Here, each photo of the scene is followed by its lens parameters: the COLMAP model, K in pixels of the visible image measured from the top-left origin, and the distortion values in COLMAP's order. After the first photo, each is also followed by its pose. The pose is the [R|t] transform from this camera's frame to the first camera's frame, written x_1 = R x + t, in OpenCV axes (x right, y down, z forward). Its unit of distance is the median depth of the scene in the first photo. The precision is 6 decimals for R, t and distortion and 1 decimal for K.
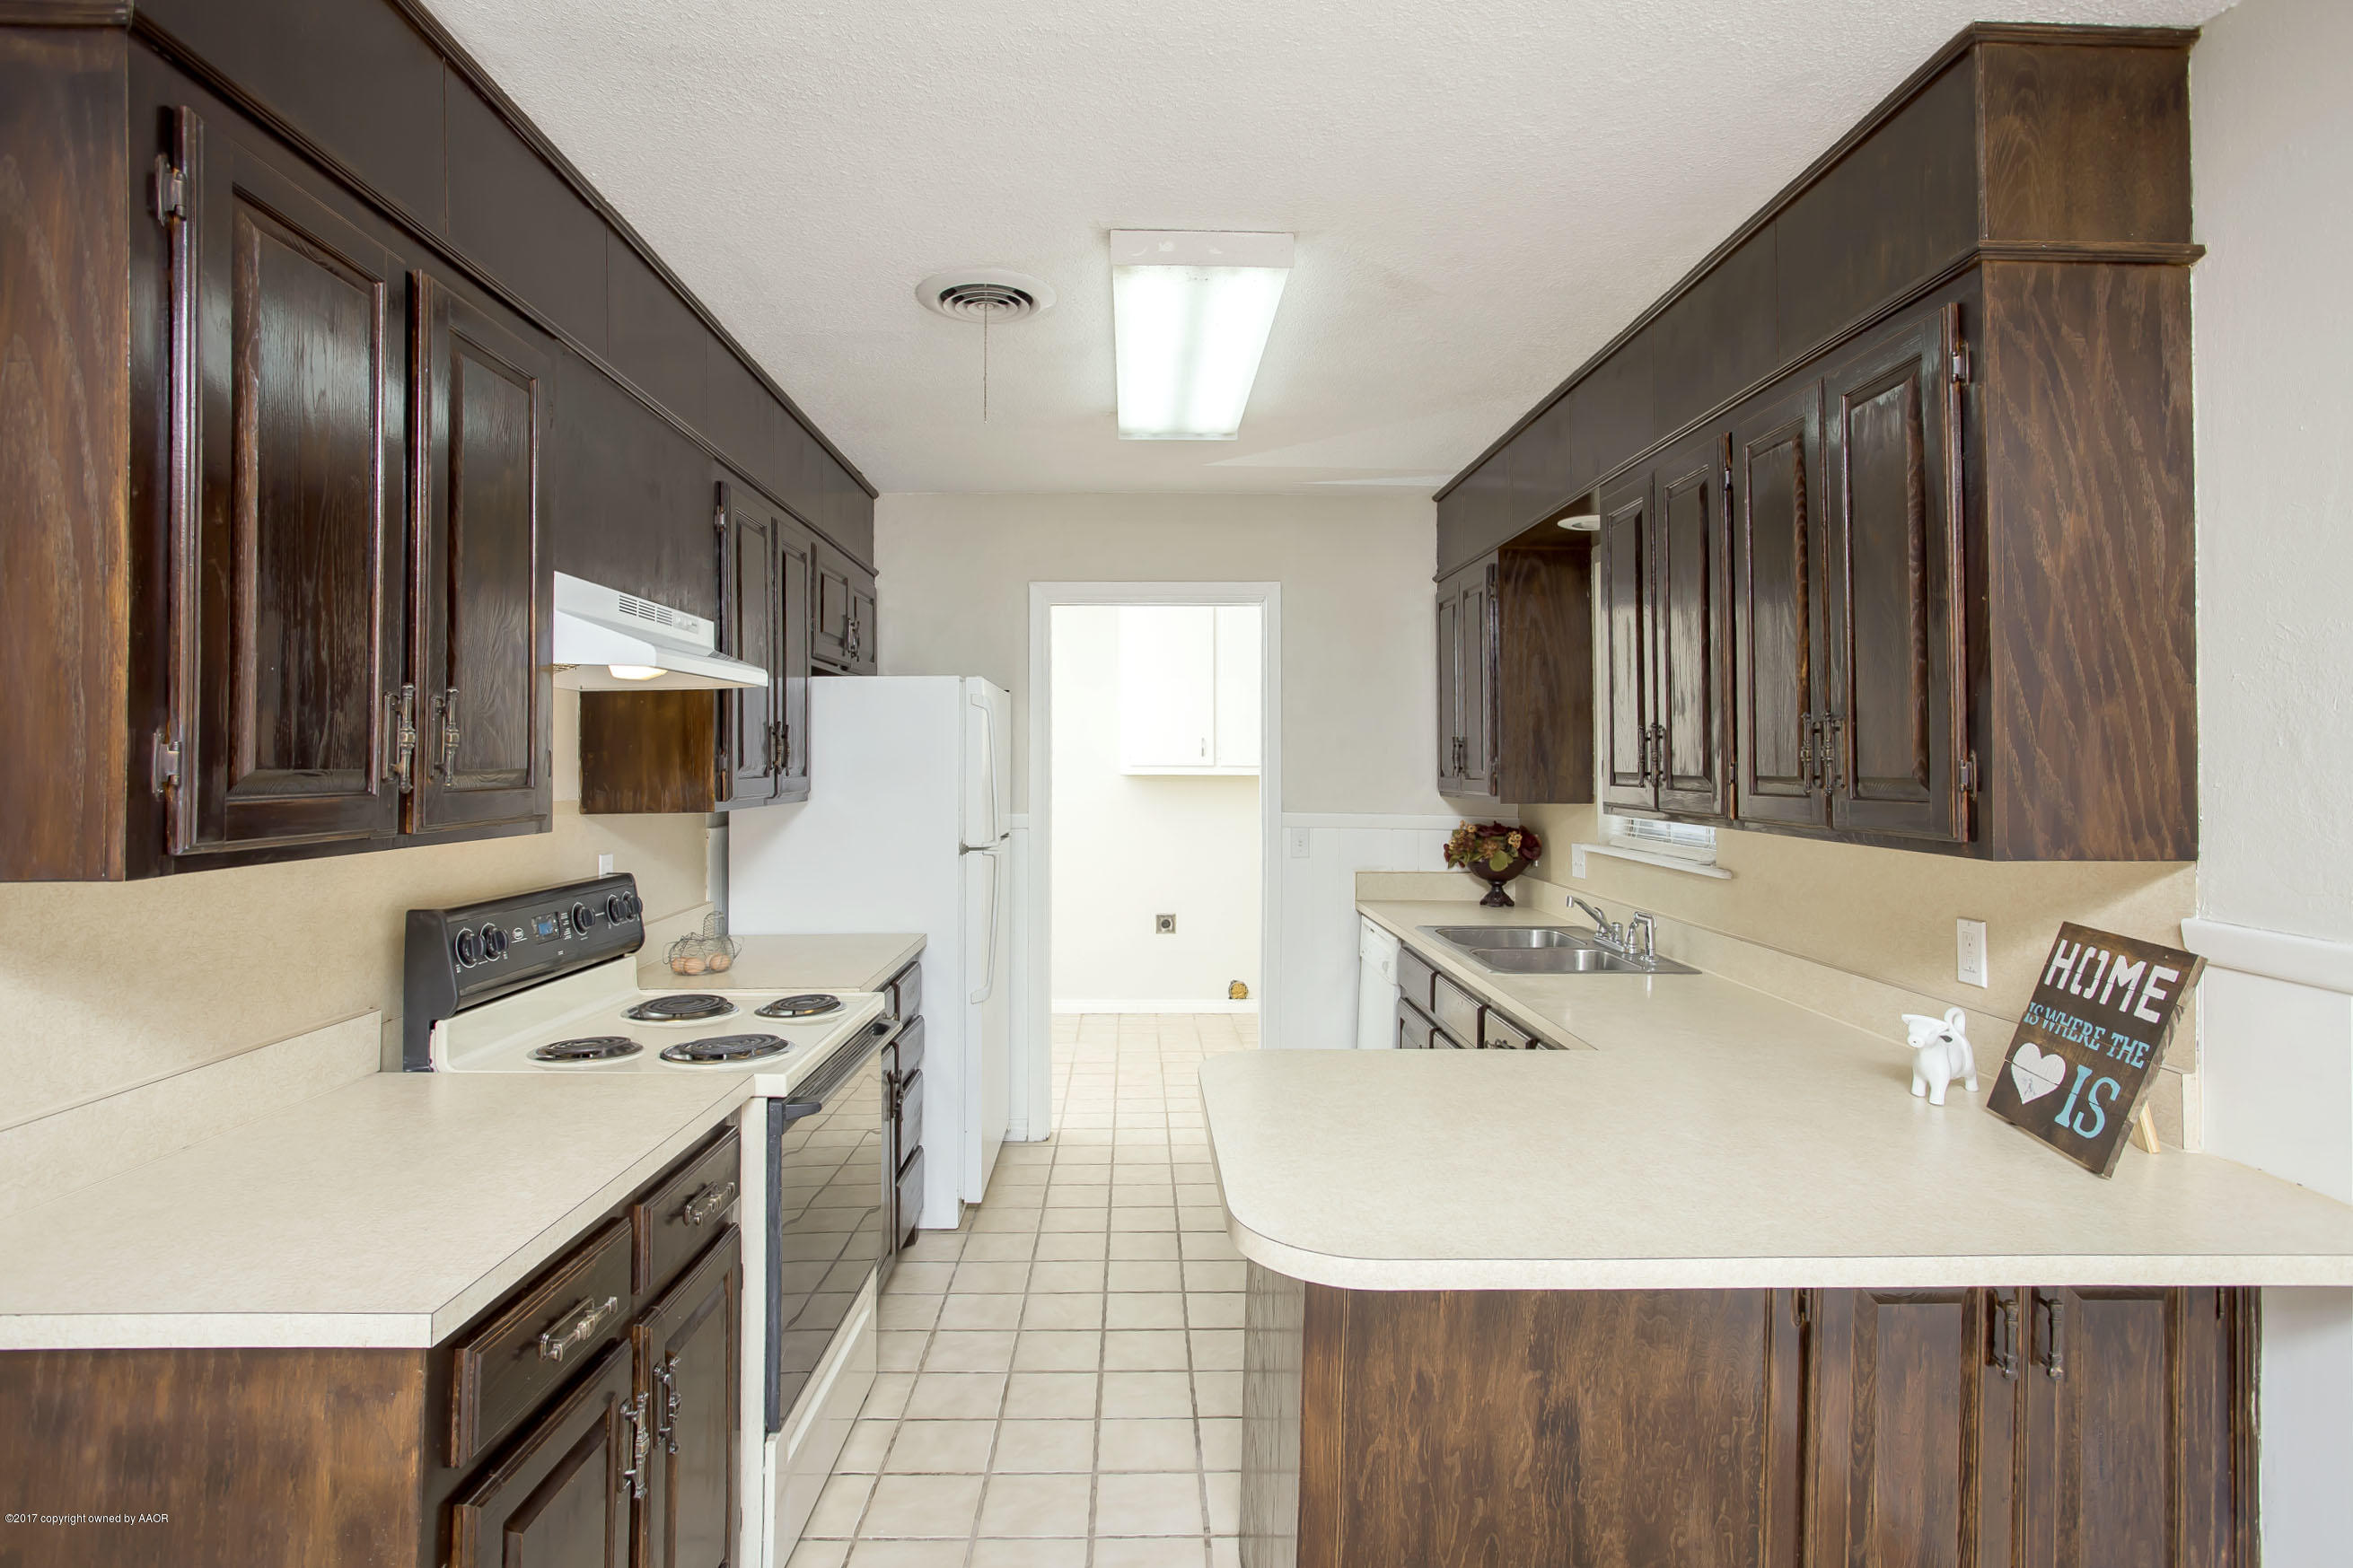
lens RADIAL K [[1166.8, 0, 1171.5], [0, 1166.8, 777.8], [0, 0, 1]] dist [-0.006834, -0.000680]
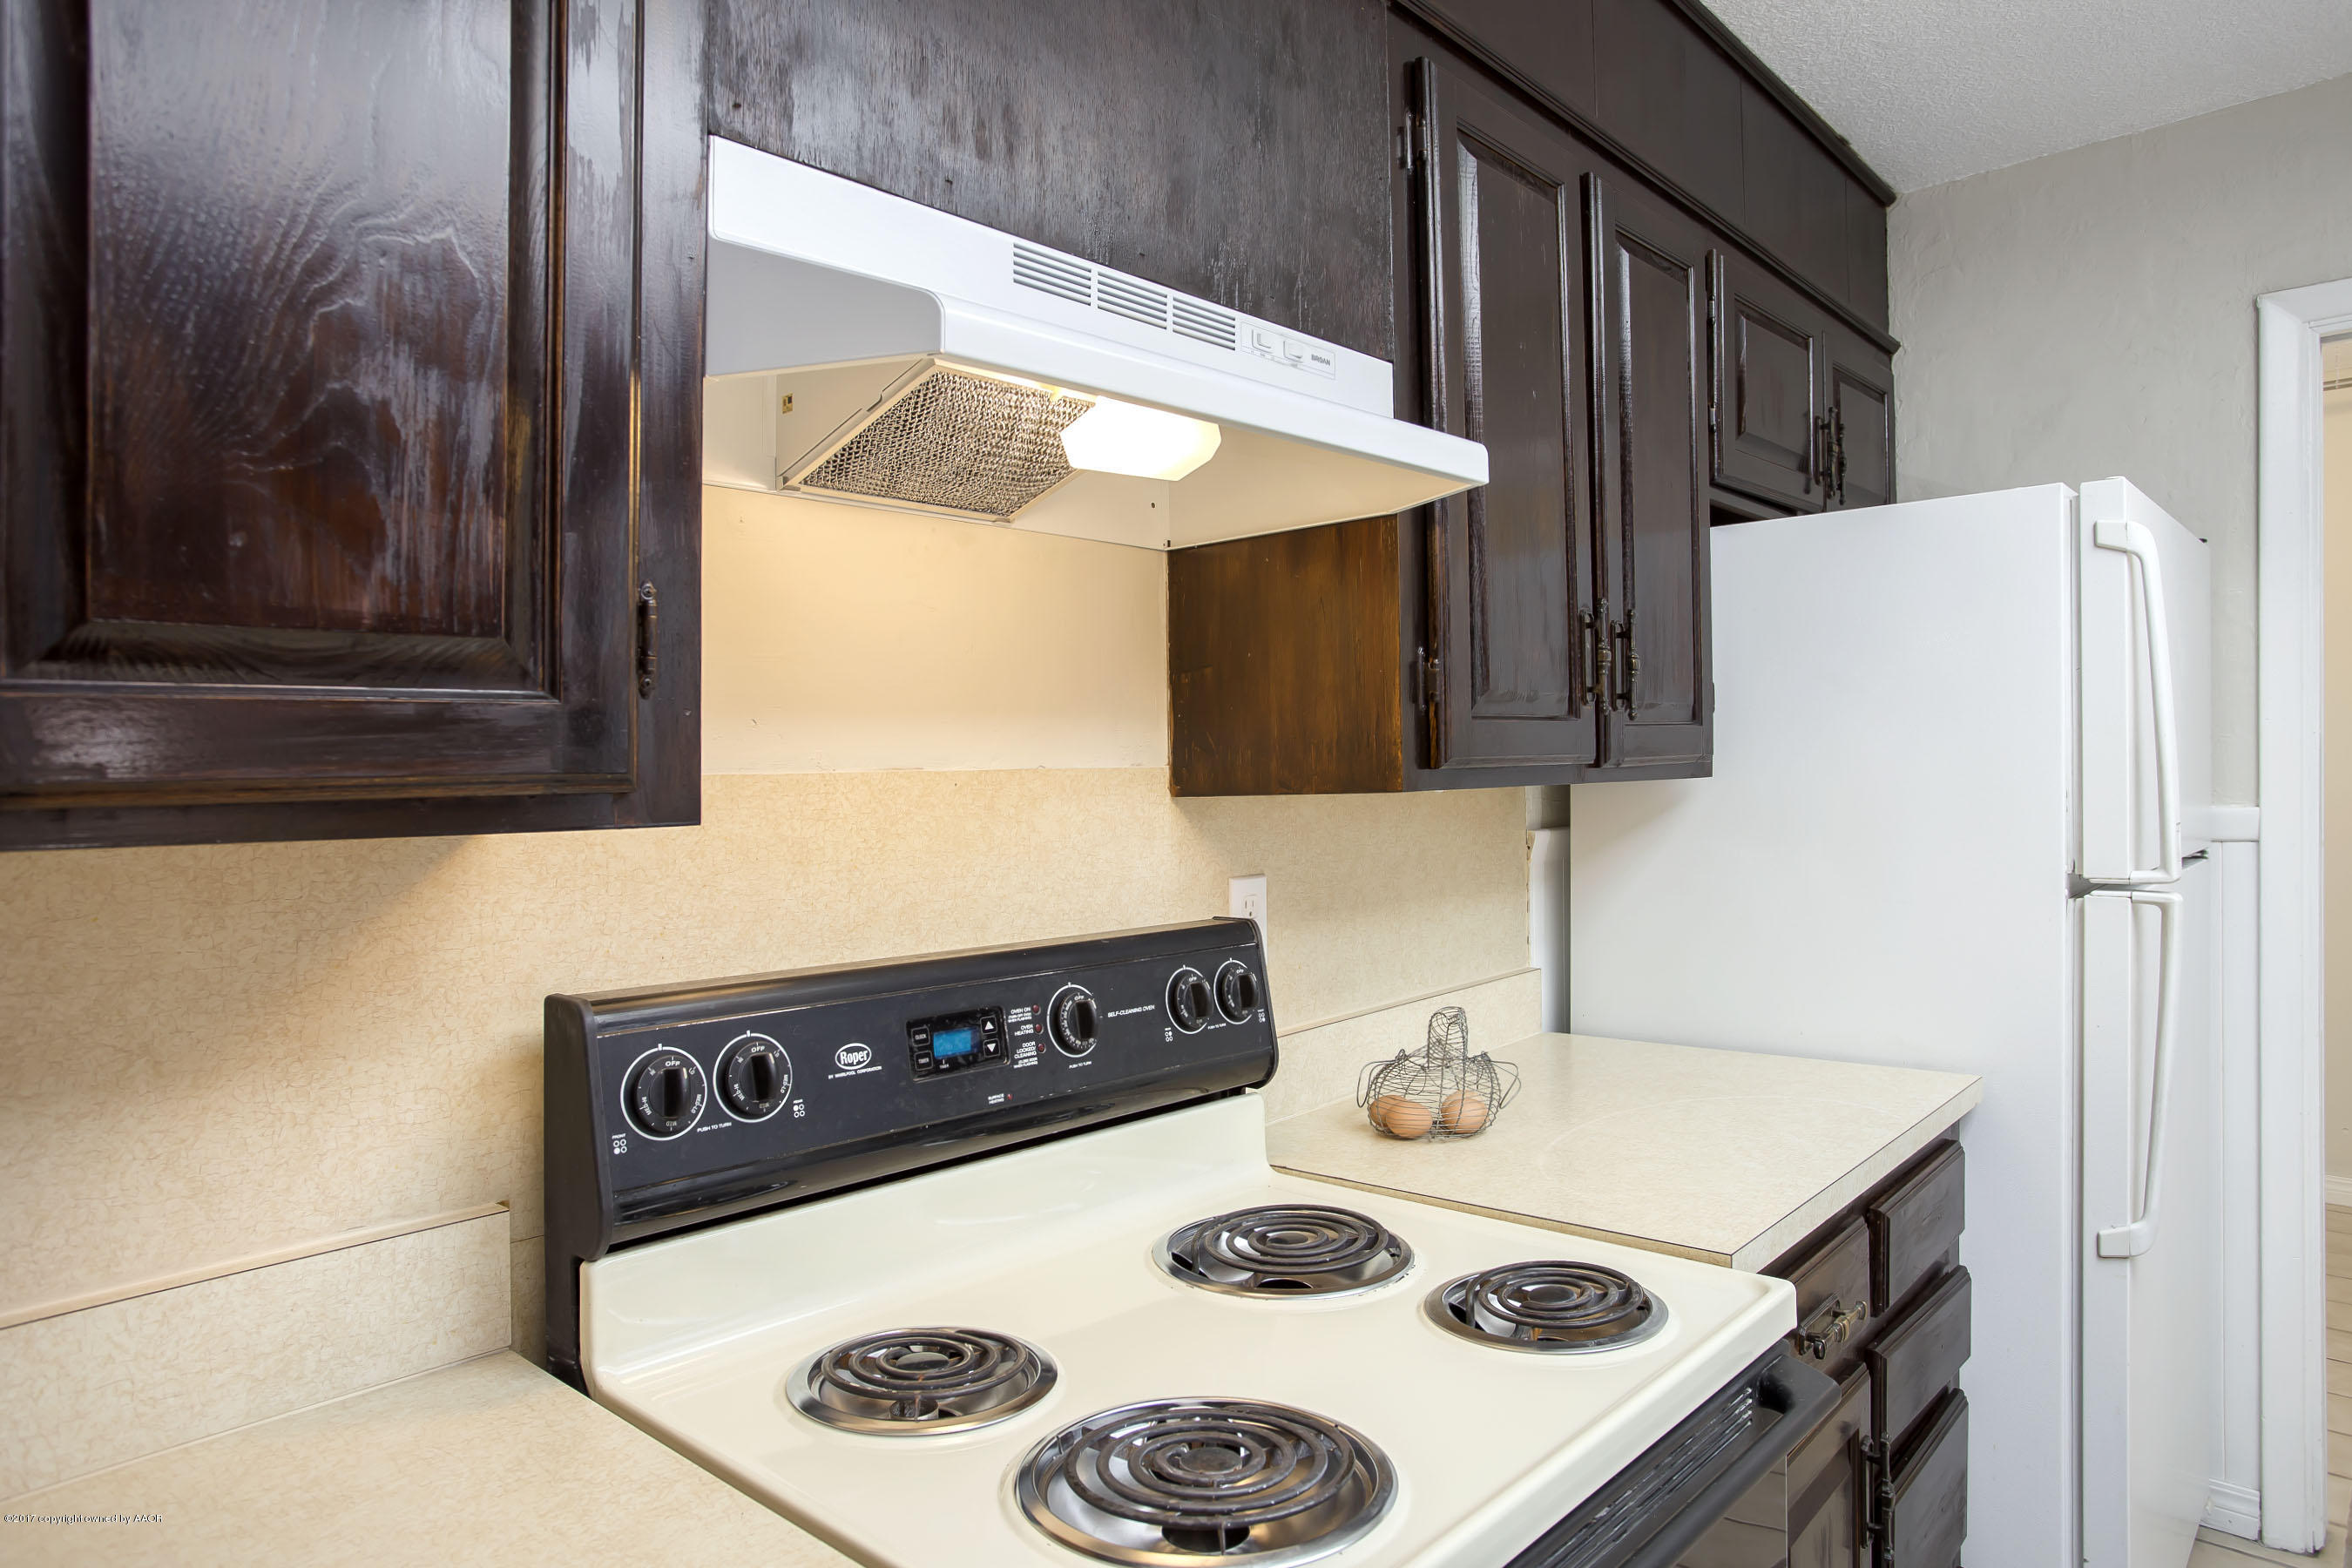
lens RADIAL K [[1461.3, 0, 1177.1], [0, 1461.3, 800.1], [0, 0, 1]] dist [-0.023689, -0.000125]
pose [[0.725391, -0.008309, -0.688286, -0.071219], [0.018468, 0.999802, 0.007394, 0.027068], [0.688089, -0.018075, 0.725401, 0.523248]]
